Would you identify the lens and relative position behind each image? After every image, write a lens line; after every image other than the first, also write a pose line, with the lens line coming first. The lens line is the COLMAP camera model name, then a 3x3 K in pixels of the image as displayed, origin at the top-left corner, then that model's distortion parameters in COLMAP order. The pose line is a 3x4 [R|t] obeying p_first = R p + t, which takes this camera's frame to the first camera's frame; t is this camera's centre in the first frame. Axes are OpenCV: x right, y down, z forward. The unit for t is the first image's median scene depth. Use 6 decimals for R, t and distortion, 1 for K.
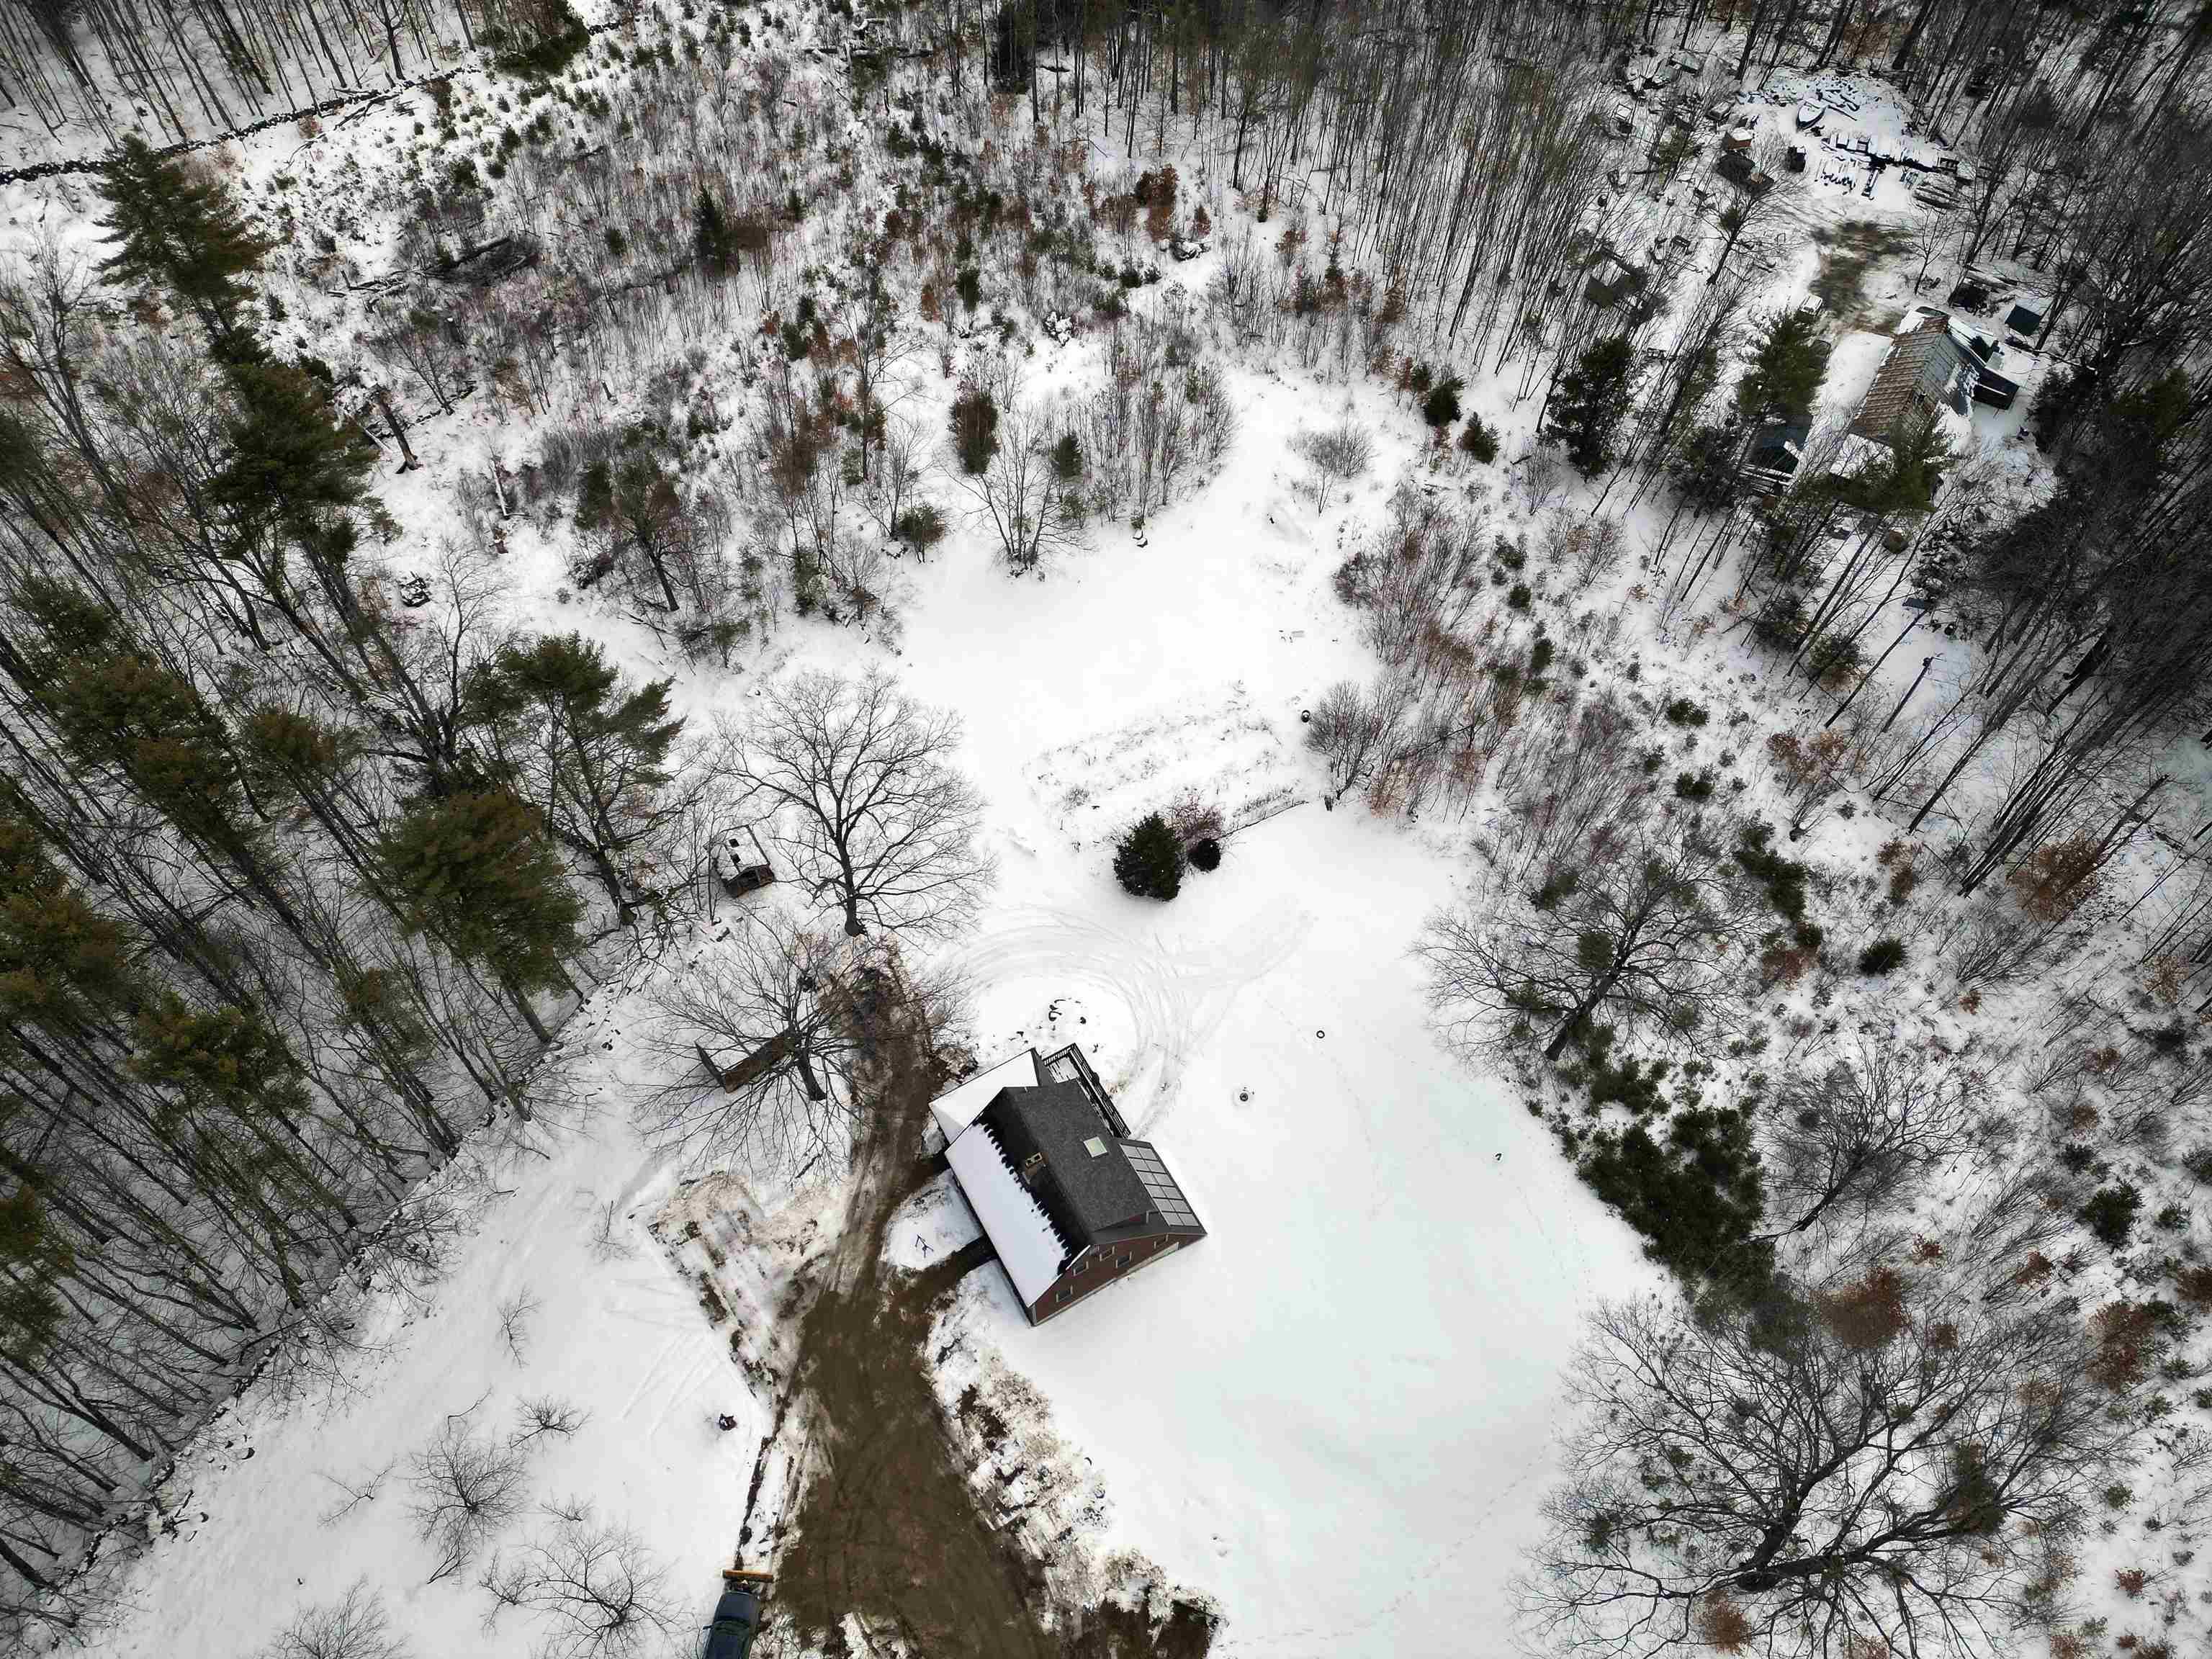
lens RADIAL K [[1563.1, 0, 1102.7], [0, 1563.1, 826.4], [0, 0, 1]] dist [0.050725, 0.000099]
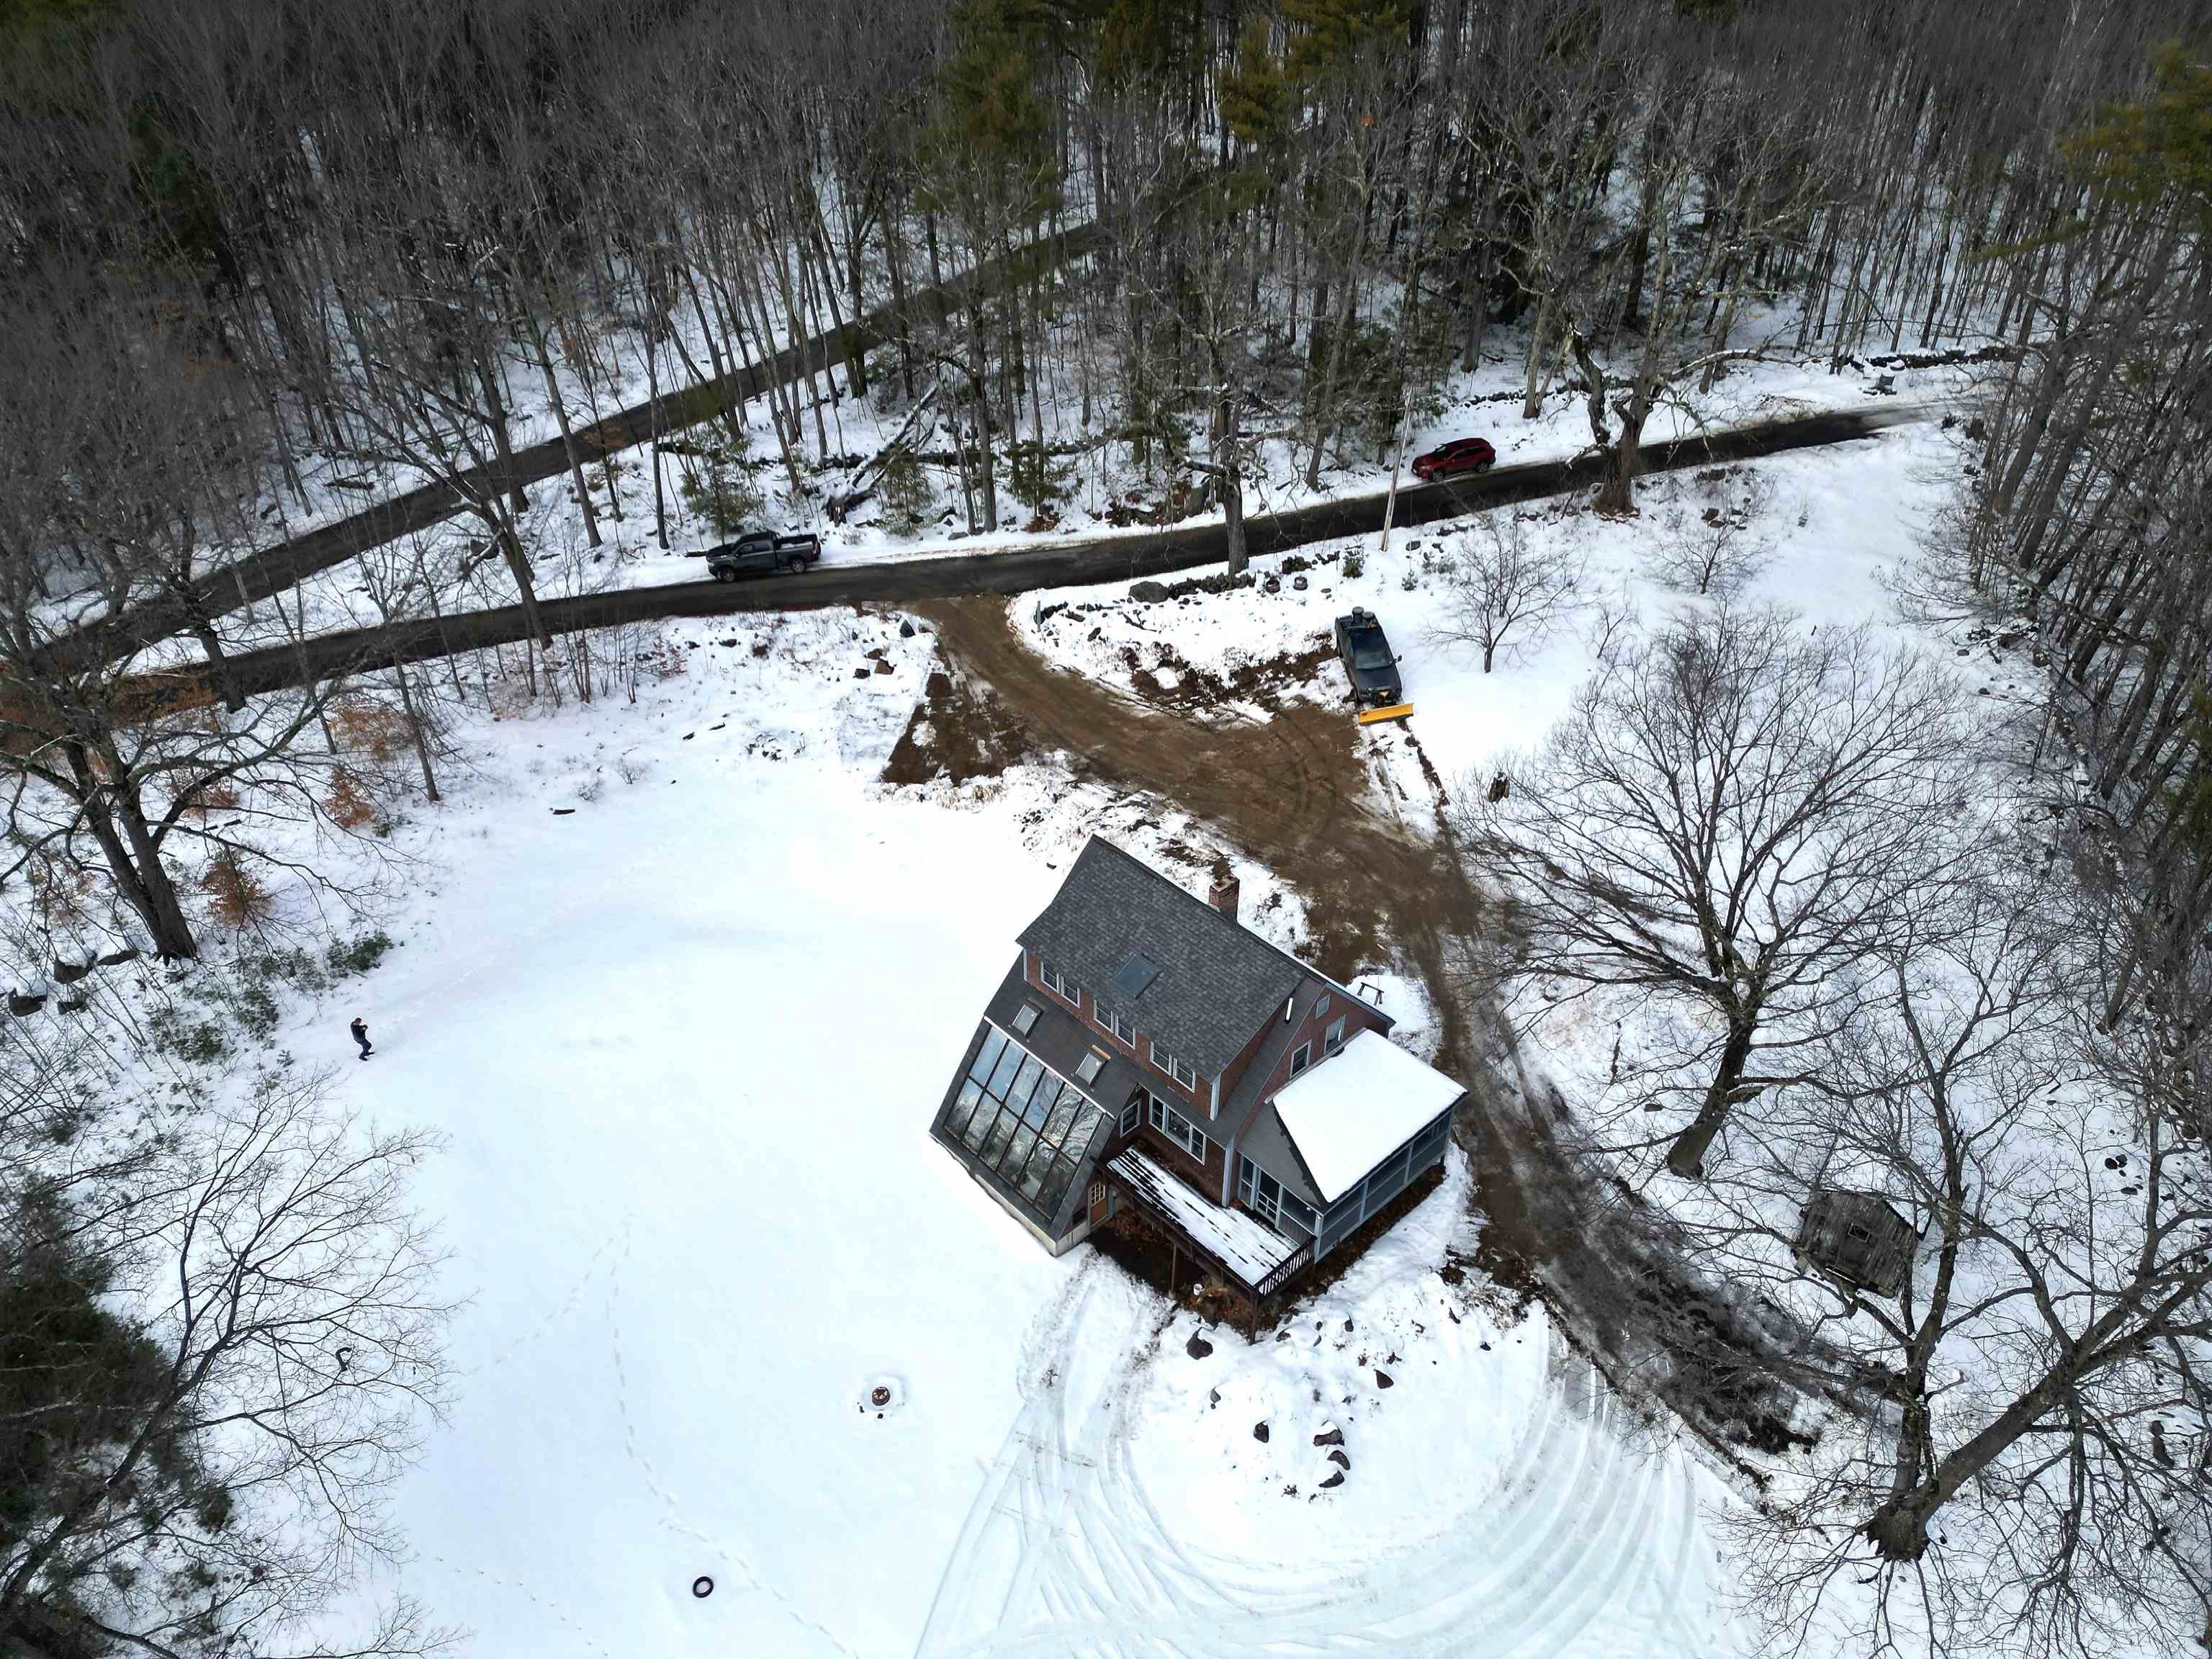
lens RADIAL K [[1563.1, 0, 1107.1], [0, 1563.1, 828.5], [0, 0, 1]] dist [0.050725, 0.000099]
pose [[-0.972601, 0.117945, -0.200341, 0.114753], [-0.198706, 0.025587, 0.979725, -0.355650], [0.120680, 0.992690, -0.001450, 0.976196]]
